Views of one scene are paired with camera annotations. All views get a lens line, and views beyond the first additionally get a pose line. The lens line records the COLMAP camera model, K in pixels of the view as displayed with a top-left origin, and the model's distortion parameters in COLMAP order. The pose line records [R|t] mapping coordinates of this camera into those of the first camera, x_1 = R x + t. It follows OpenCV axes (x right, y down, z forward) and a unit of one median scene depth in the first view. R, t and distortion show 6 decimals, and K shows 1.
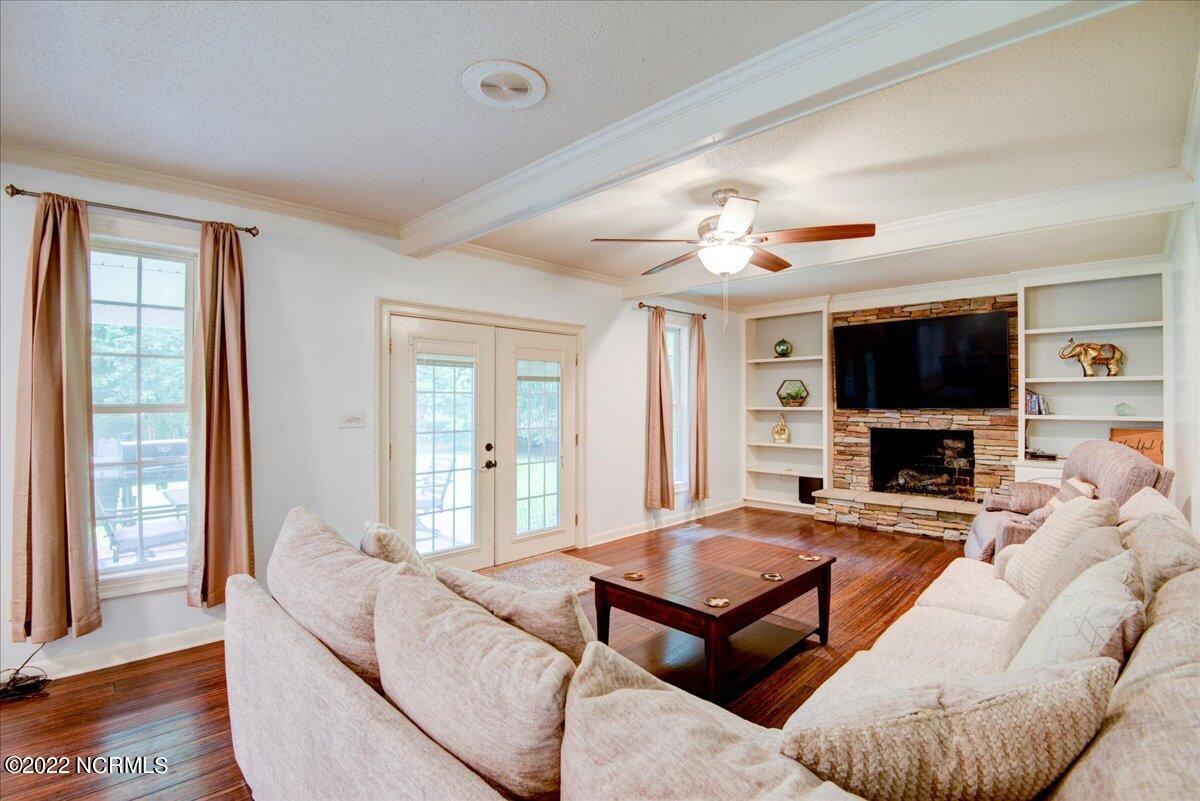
lens RADIAL K [[544.3, 0, 592.7], [0, 544.3, 398.7], [0, 0, 1]] dist [-0.007221, -0.006687]
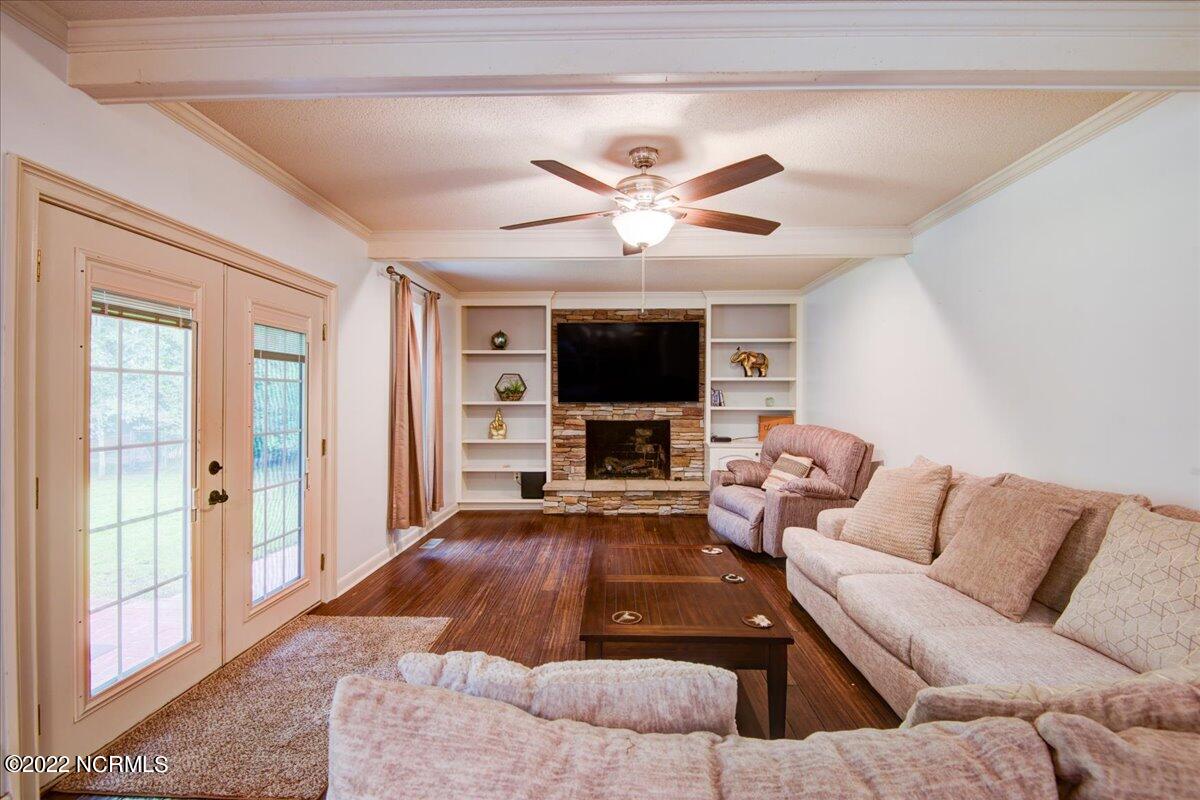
lens RADIAL K [[544.3, 0, 605.6], [0, 544.3, 396.1], [0, 0, 1]] dist [-0.007221, -0.006687]
pose [[0.728856, 0.004393, 0.684653, -0.218885], [-0.003801, 0.999990, -0.002370, 0.008974], [-0.684657, -0.000875, 0.728865, 0.221644]]
